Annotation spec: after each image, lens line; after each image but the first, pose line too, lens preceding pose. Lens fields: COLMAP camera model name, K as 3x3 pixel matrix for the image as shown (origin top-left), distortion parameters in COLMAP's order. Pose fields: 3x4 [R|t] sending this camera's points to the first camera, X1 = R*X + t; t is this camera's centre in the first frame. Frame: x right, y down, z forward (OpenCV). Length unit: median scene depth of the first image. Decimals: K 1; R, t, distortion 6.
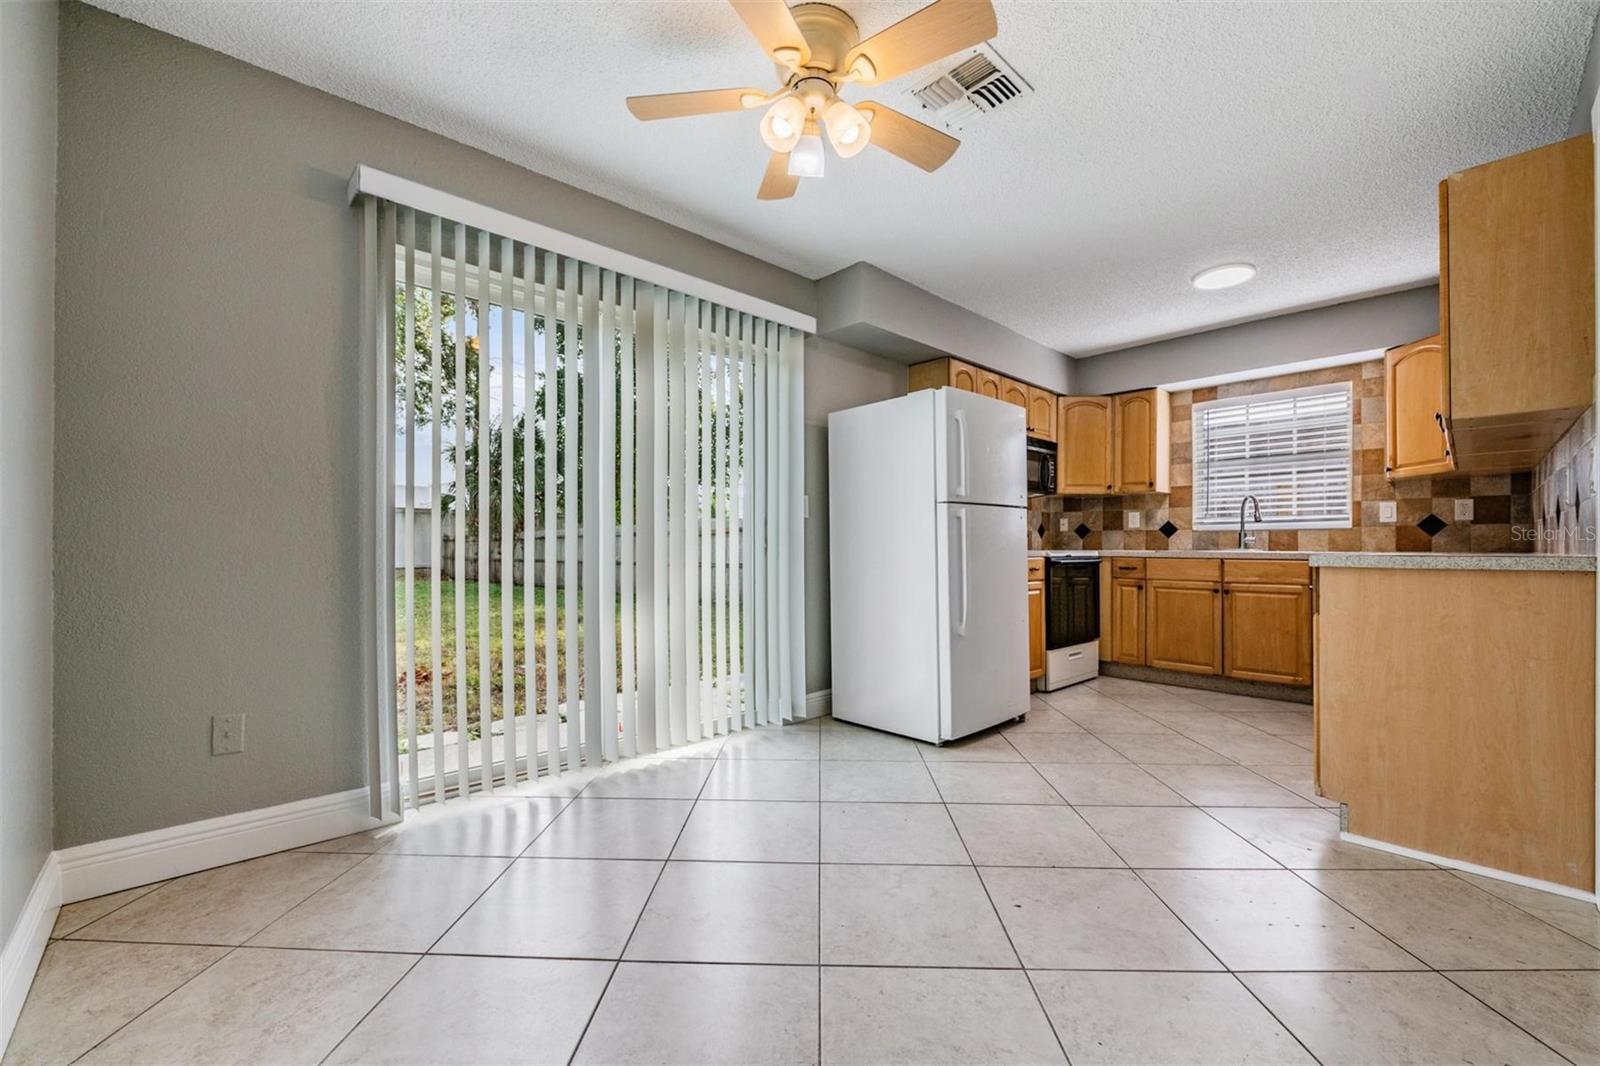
lens RADIAL K [[619.8, 0, 800.0], [0, 619.8, 533.0], [0, 0, 1]] dist [0.008160, -0.006727]
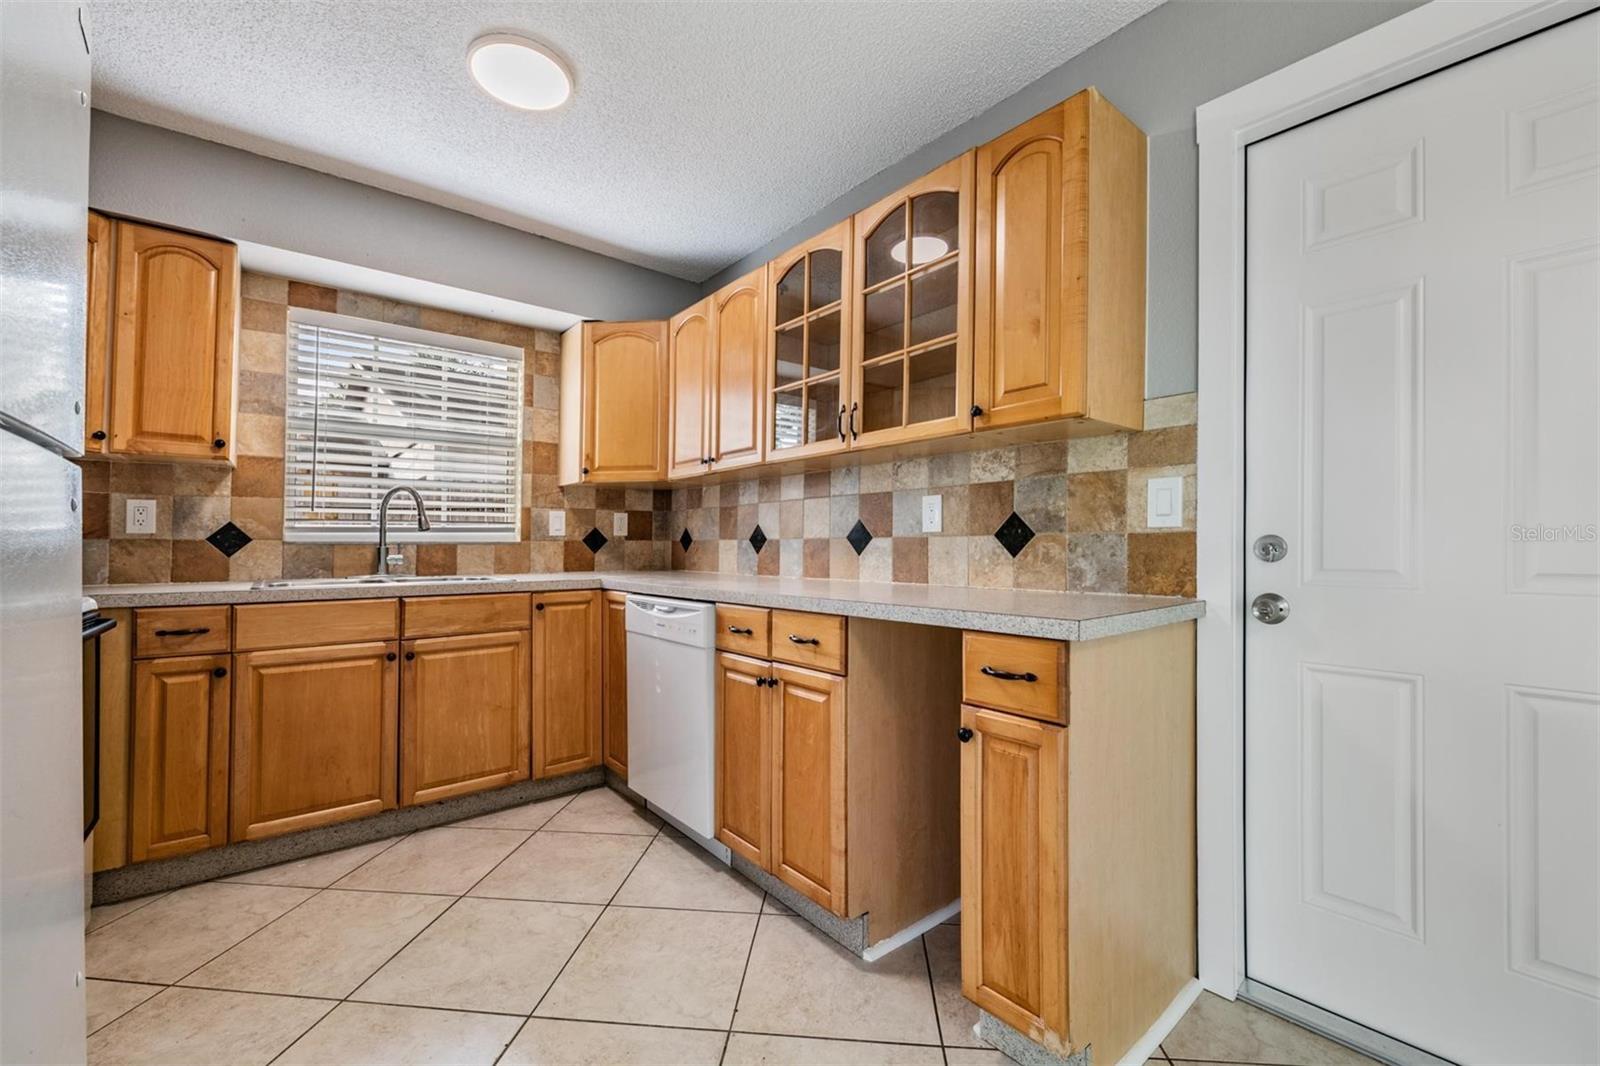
lens RADIAL K [[641.6, 0, 807.9], [0, 641.6, 533.1], [0, 0, 1]] dist [-0.019259, -0.000102]
pose [[0.054218, 0.015251, 0.998413, 0.127103], [-0.019326, 0.999712, -0.014221, -0.014559], [-0.998342, -0.018524, 0.054497, 0.593030]]
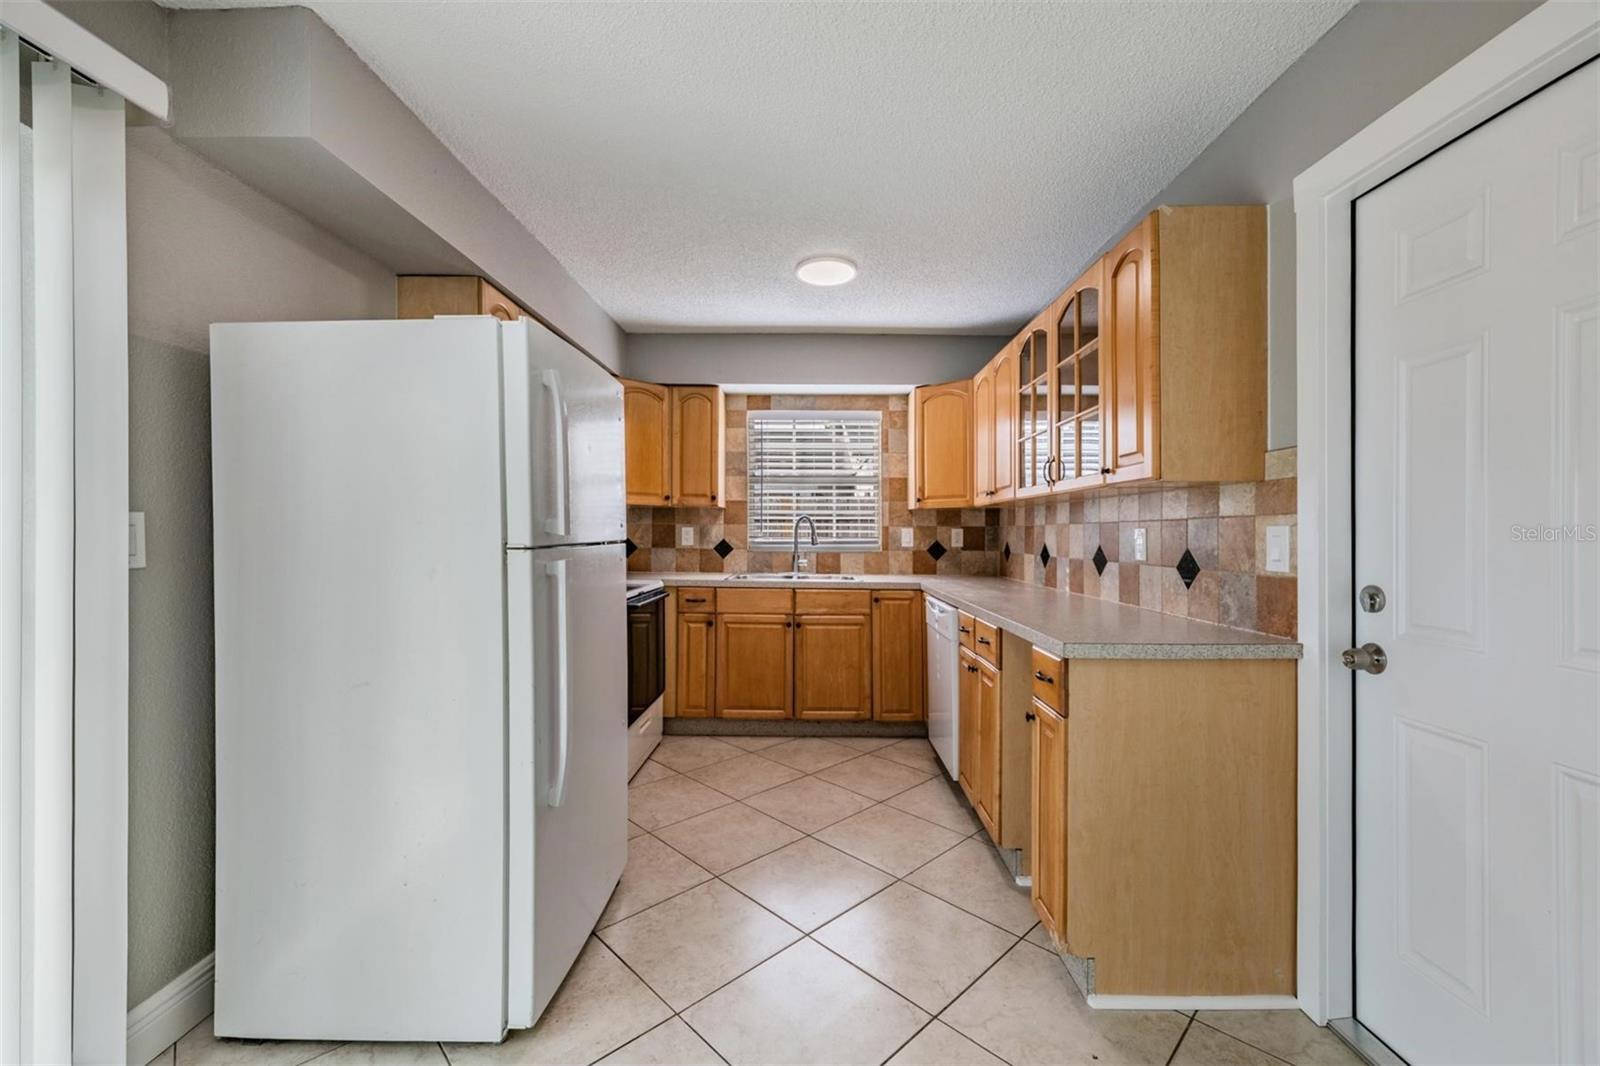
lens RADIAL K [[646.1, 0, 796.3], [0, 646.1, 521.1], [0, 0, 1]] dist [0.028030, -0.020033]
pose [[0.695975, 0.013888, 0.717932, 0.006208], [-0.017888, 0.999838, -0.002000, -0.053216], [-0.717843, -0.011450, 0.696111, 0.337259]]
